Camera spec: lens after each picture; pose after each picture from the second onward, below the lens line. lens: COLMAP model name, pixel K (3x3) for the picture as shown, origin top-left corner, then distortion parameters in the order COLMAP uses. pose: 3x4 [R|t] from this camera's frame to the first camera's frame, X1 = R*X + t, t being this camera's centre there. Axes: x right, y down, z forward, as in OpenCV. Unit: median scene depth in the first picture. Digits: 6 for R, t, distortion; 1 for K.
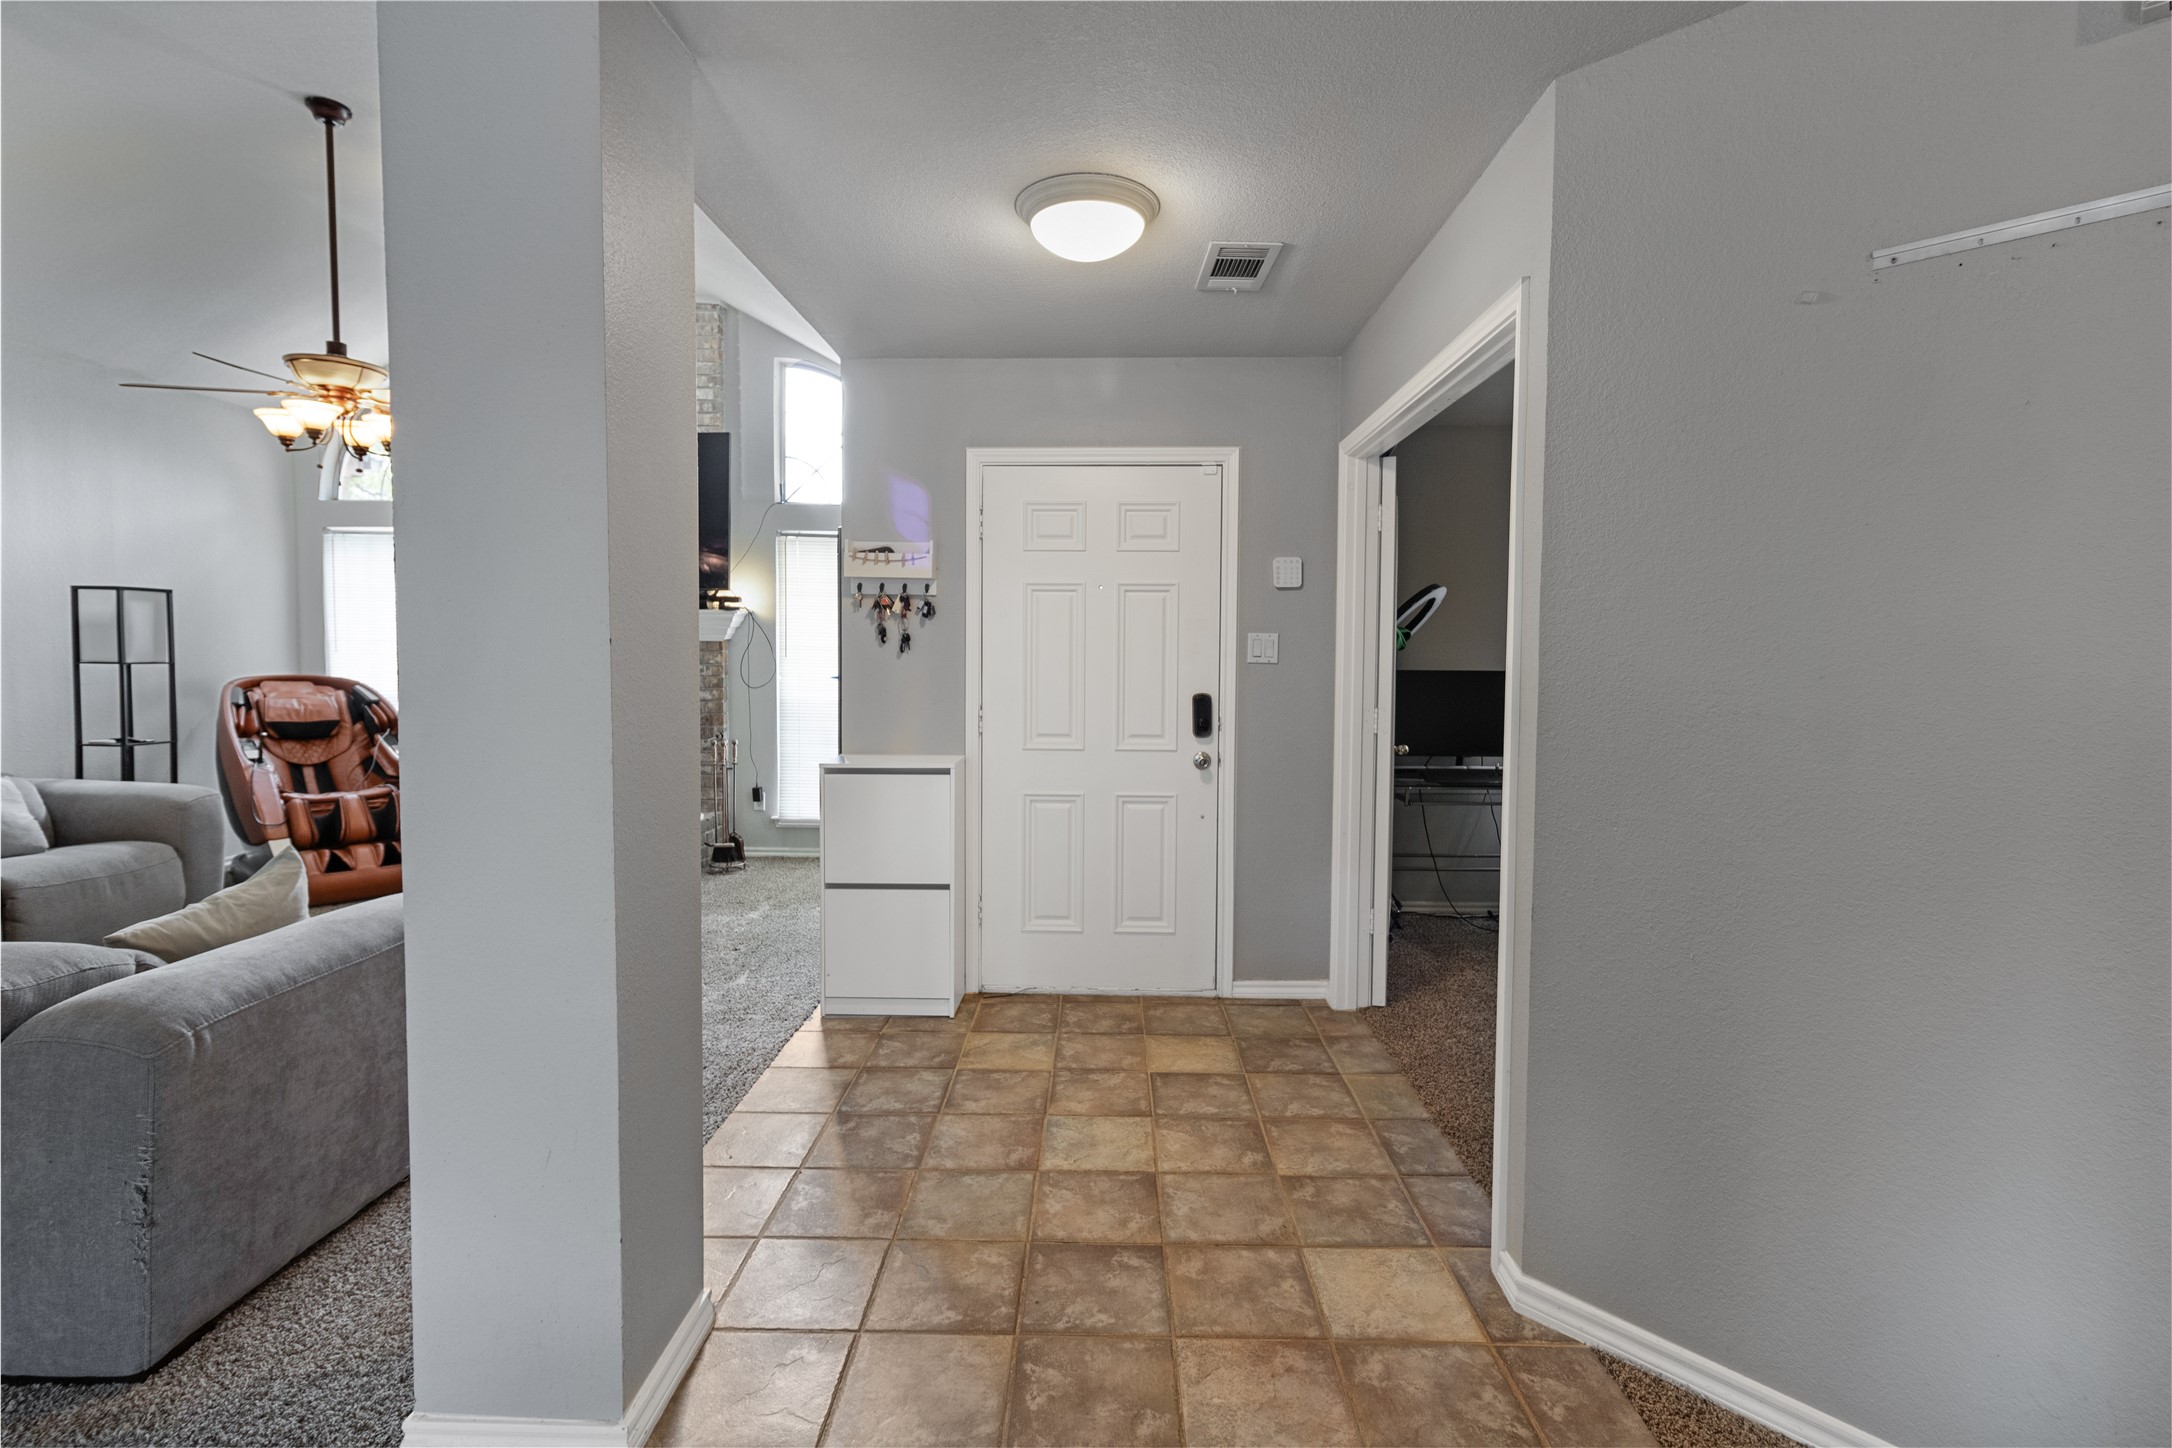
lens RADIAL K [[994.2, 0, 1087.9], [0, 994.2, 690.9], [0, 0, 1]] dist [0.003995, -0.000167]
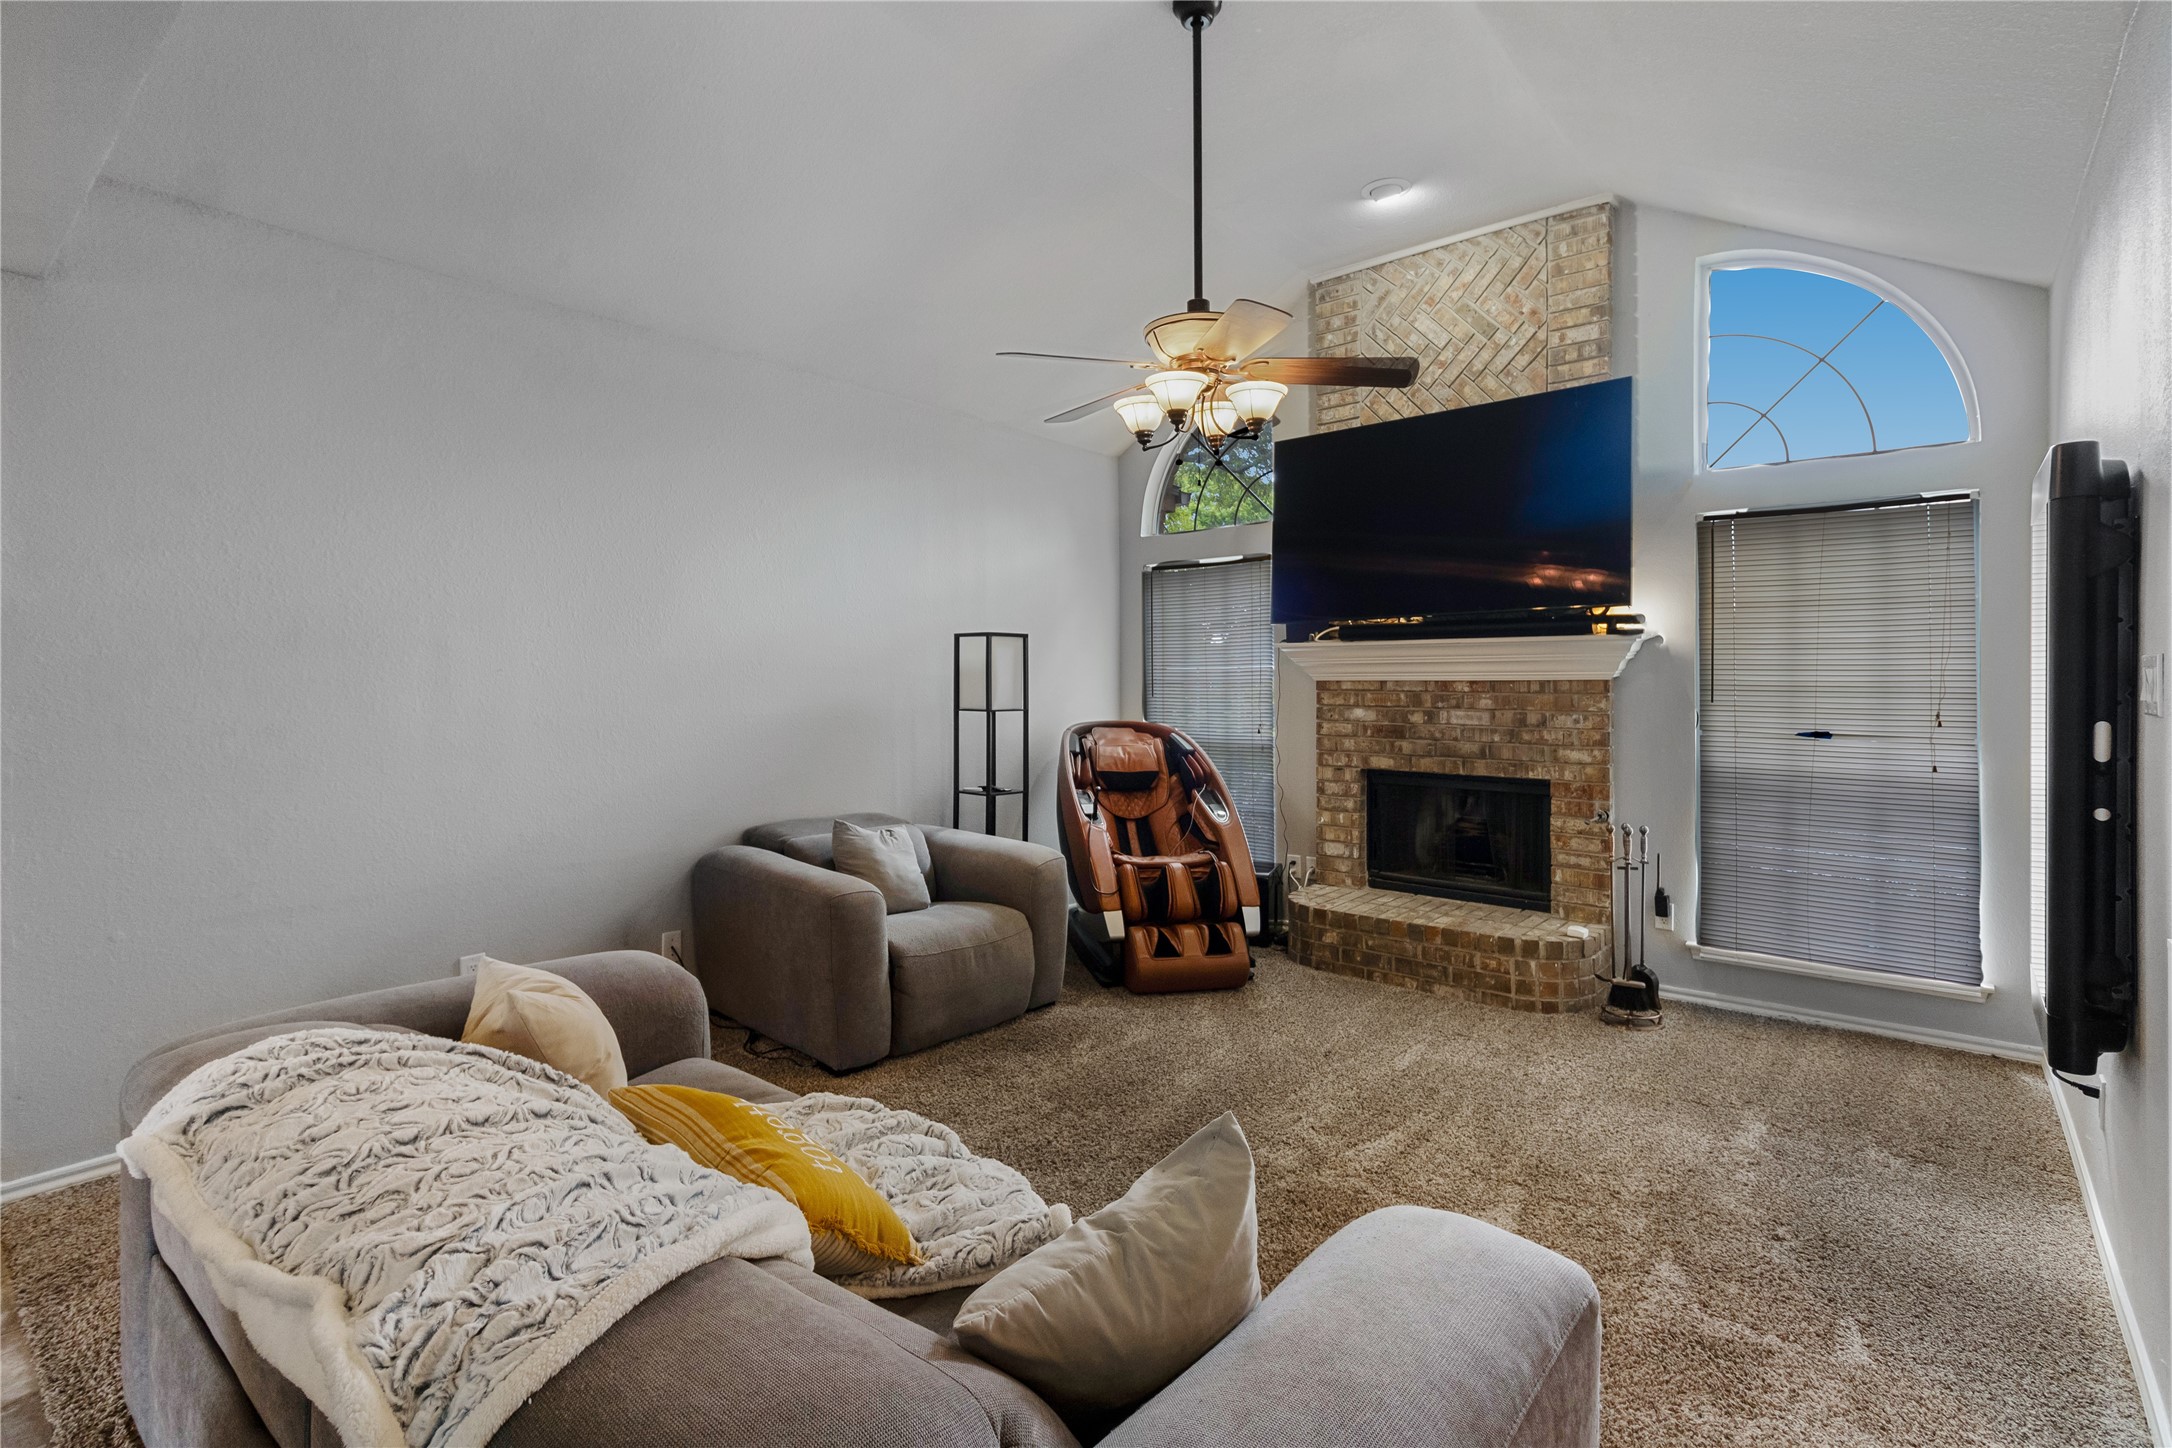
lens RADIAL K [[1008.8, 0, 1092.2], [0, 1008.8, 688.1], [0, 0, 1]] dist [0.002597, 0.000089]
pose [[0.786468, -0.006816, -0.617593, -0.274083], [-0.016987, 0.999322, -0.032661, -0.018882], [0.617397, 0.036178, 0.785819, 0.281098]]
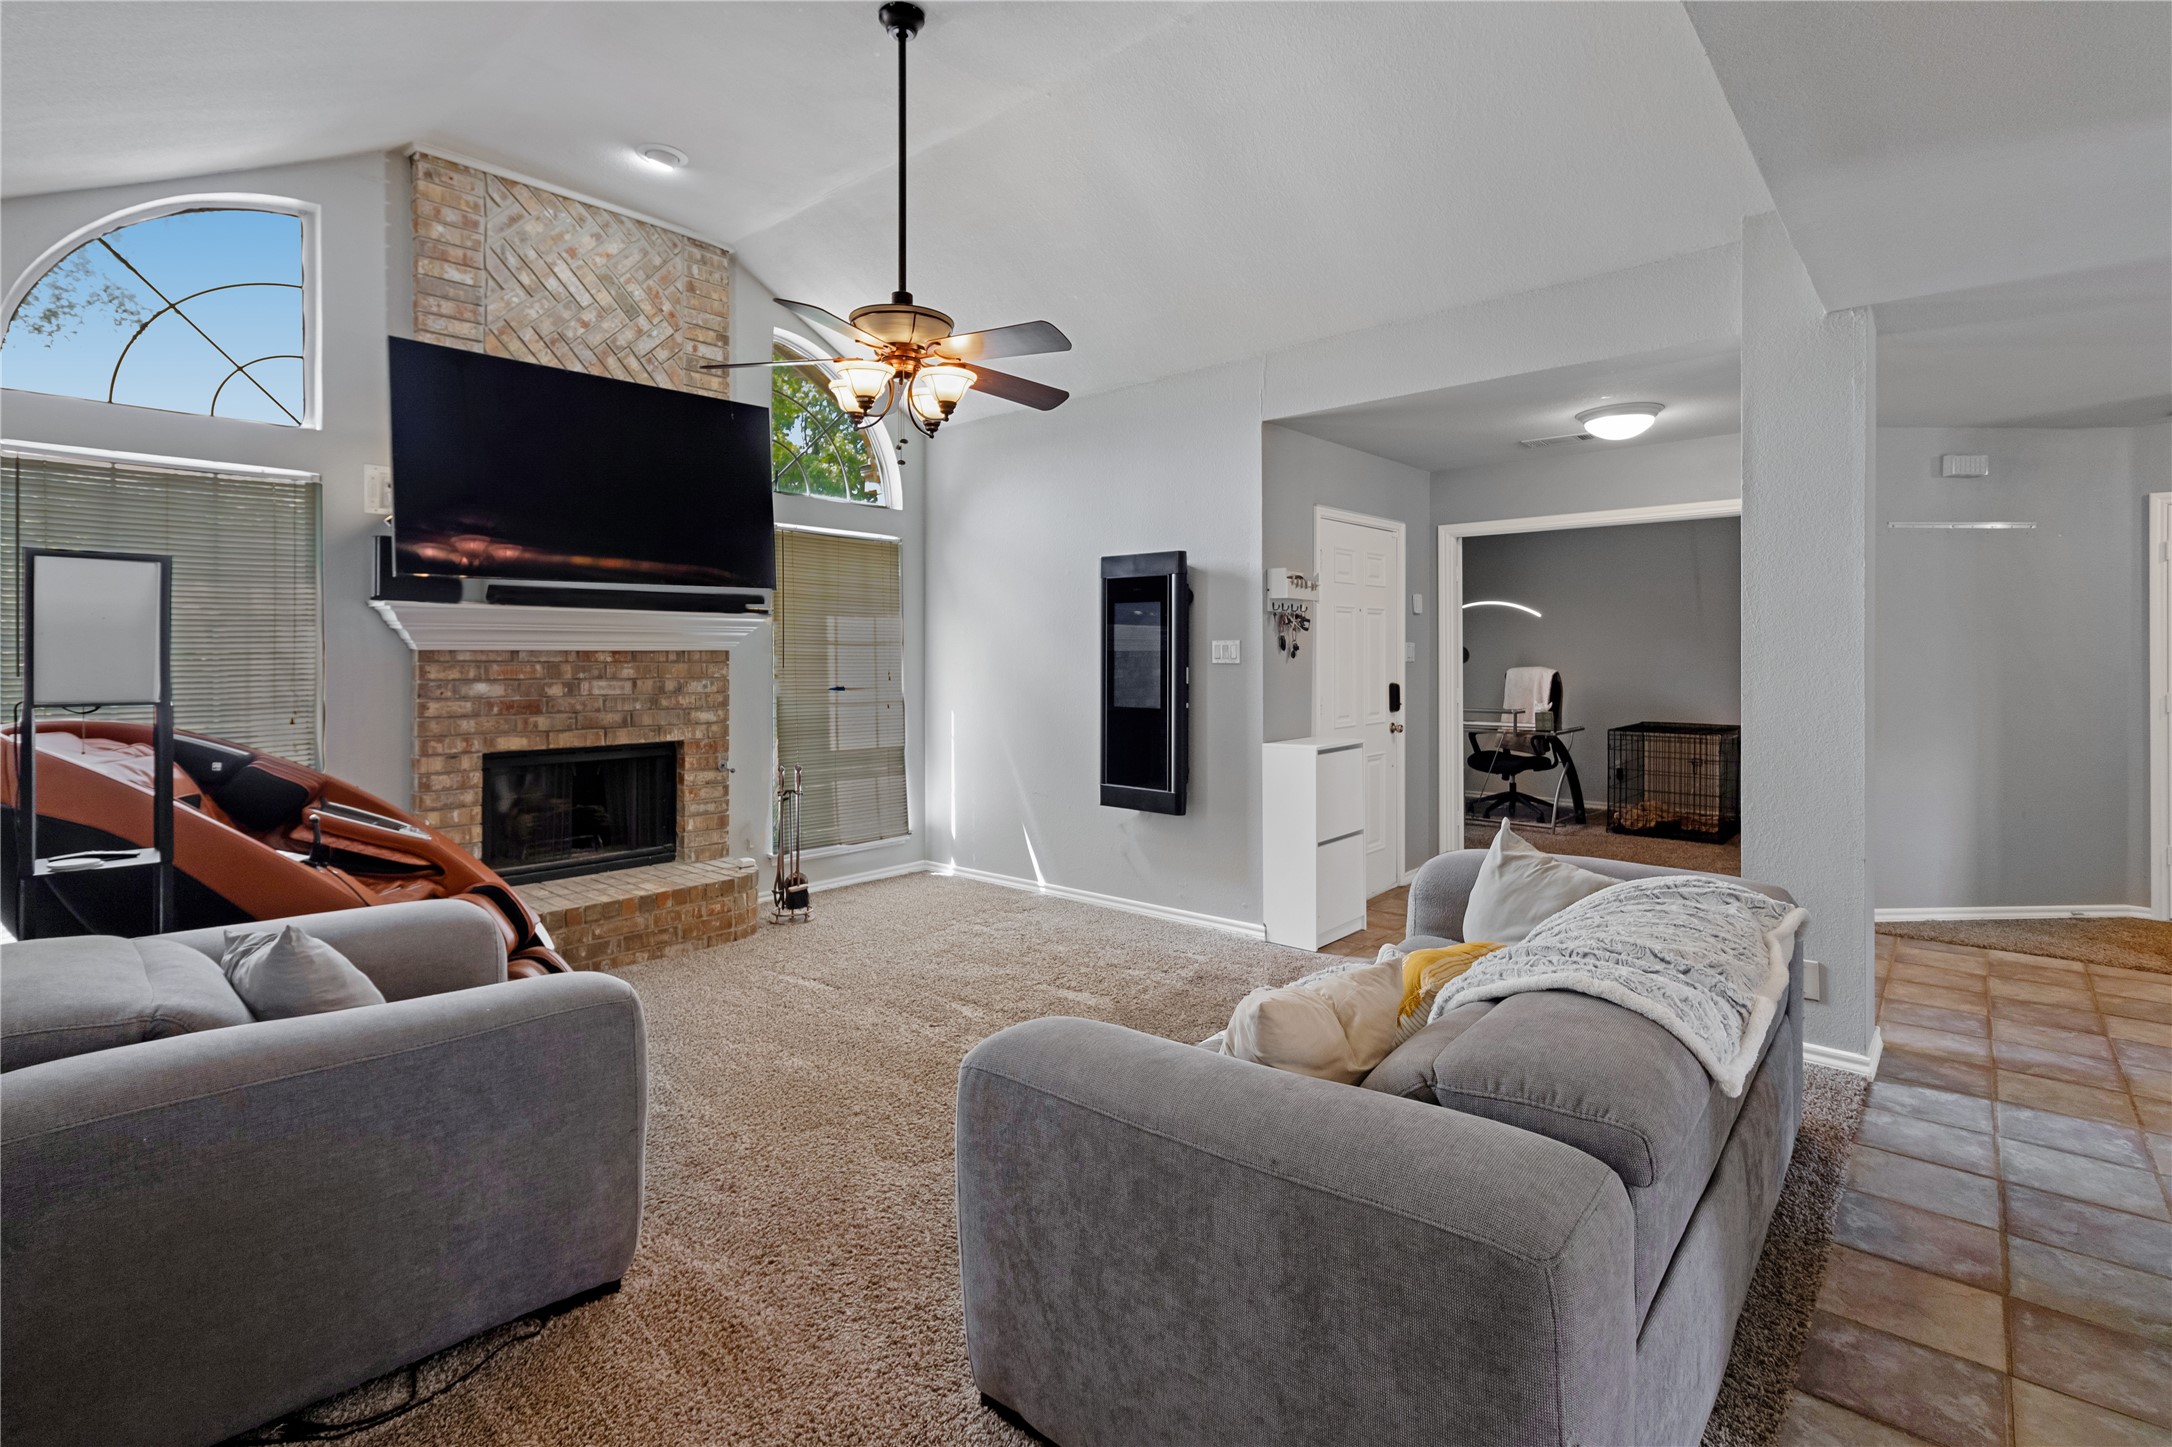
lens RADIAL K [[1014.5, 0, 1081.9], [0, 1014.5, 652.9], [0, 0, 1]] dist [0.000527, -0.000120]
pose [[0.645254, -0.009239, 0.763913, -1.048072], [0.040037, 0.998962, -0.021736, -0.022396], [-0.762919, 0.044610, 0.644954, 0.290387]]
